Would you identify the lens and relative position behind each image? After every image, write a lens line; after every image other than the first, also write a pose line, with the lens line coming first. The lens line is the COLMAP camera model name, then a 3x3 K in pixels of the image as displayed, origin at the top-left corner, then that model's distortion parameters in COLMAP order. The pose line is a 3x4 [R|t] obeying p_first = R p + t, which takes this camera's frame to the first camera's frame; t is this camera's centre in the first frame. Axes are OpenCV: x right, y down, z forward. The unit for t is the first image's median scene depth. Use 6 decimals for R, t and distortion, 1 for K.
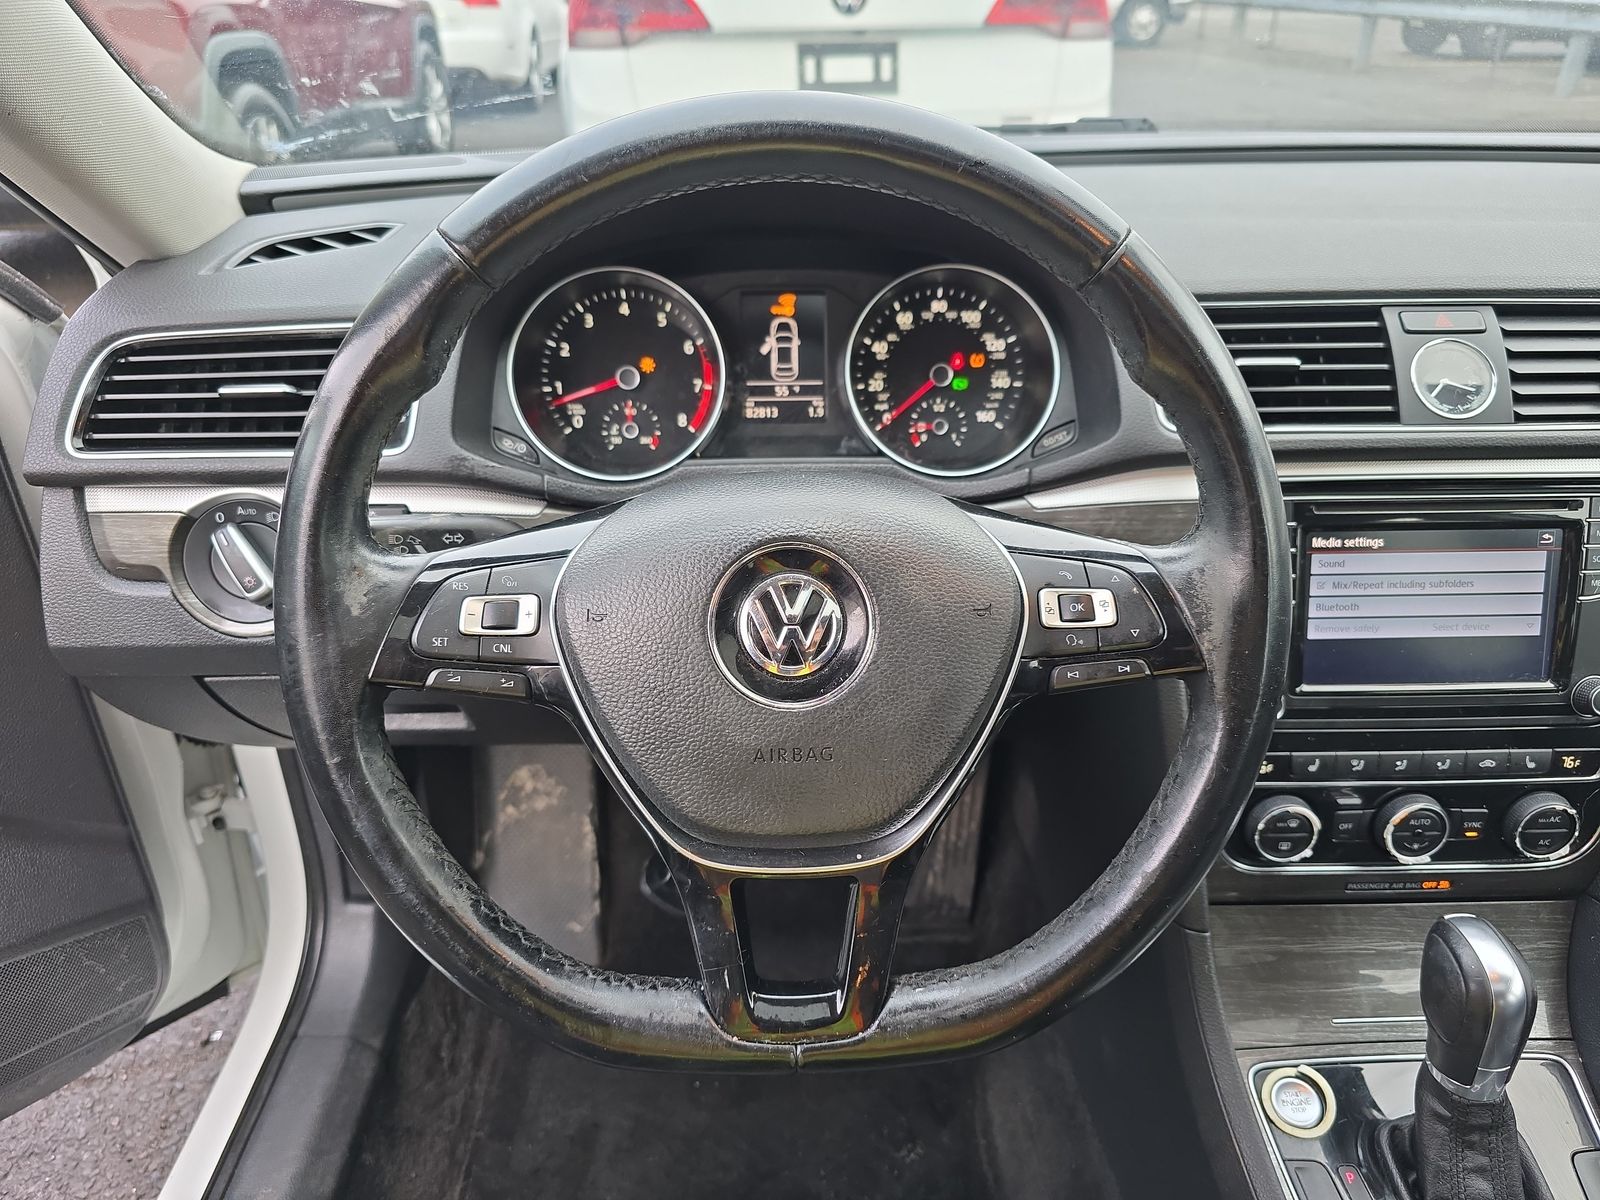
lens RADIAL K [[1067.9, 0, 804.8], [0, 1067.9, 613.3], [0, 0, 1]] dist [0.048350, -0.004130]
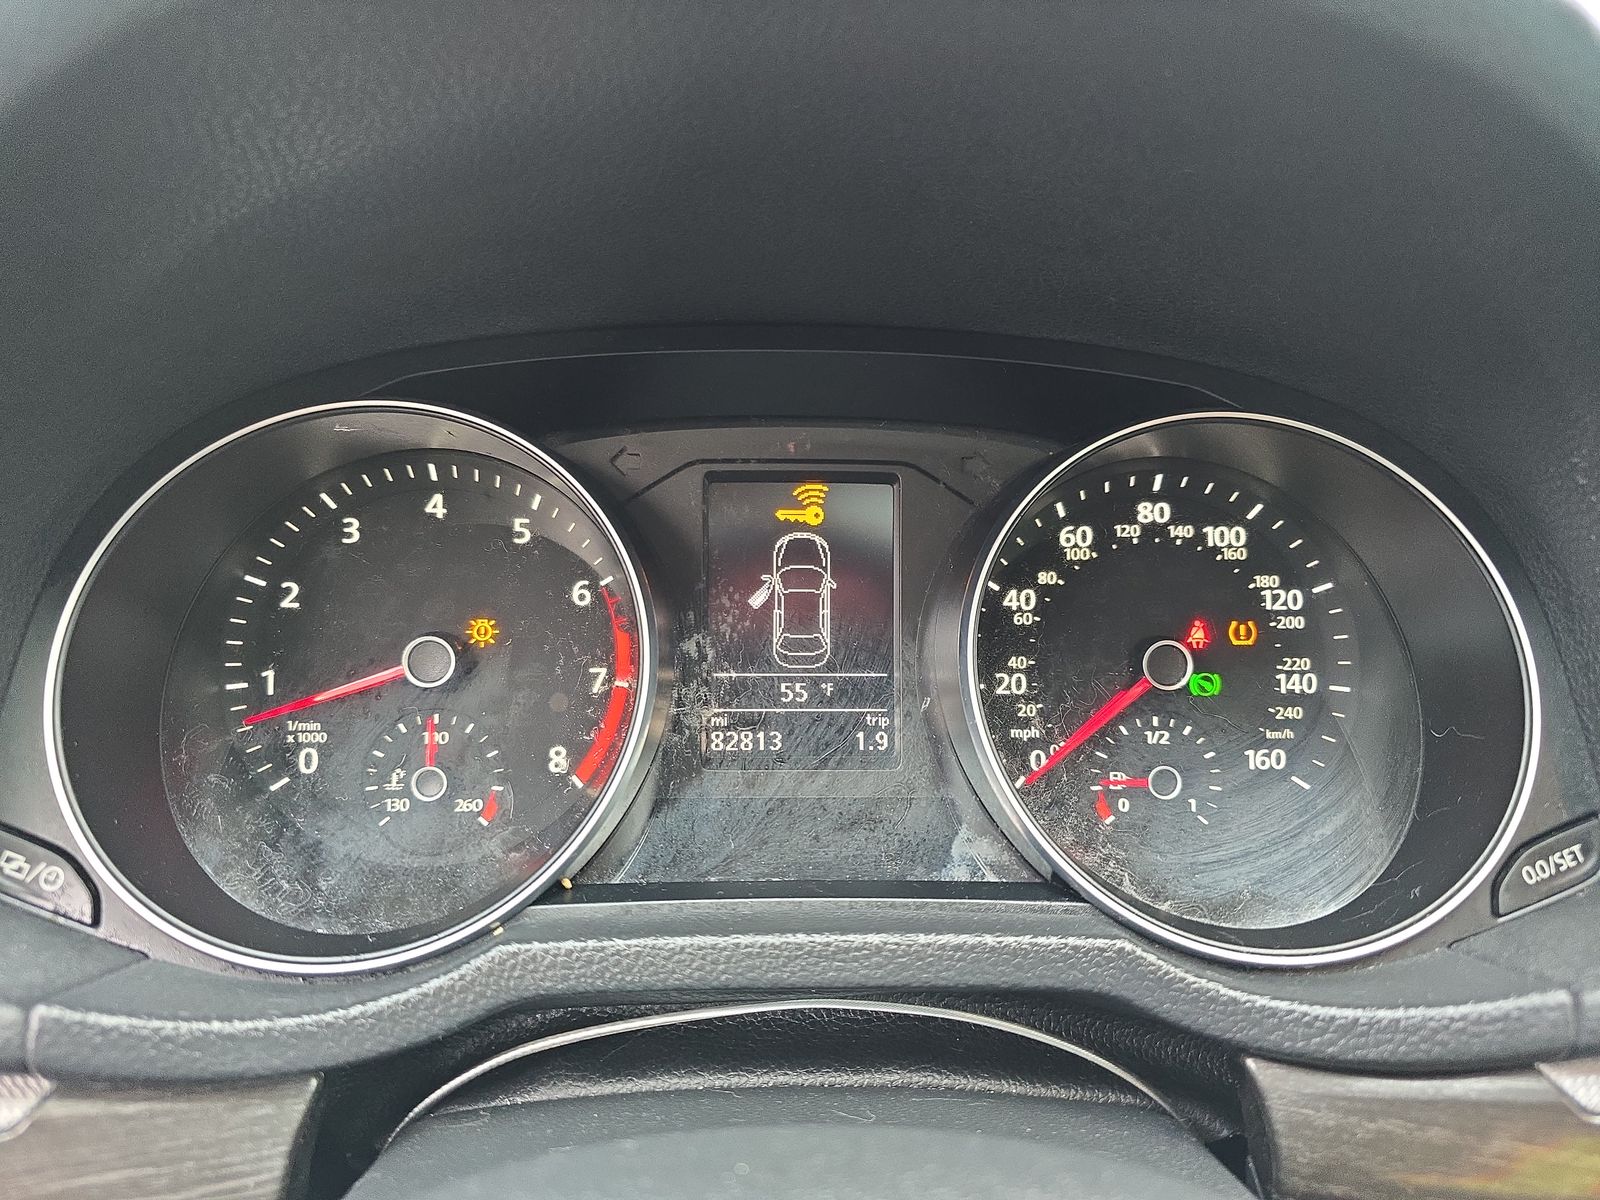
lens RADIAL K [[1067.9, 0, 797.9], [0, 1067.9, 589.8], [0, 0, 1]] dist [0.048350, -0.004130]
pose [[0.999849, 0.017137, 0.002973, -0.022159], [-0.016105, 0.976723, -0.213900, -0.157409], [-0.006569, 0.213820, 0.976851, 0.573534]]
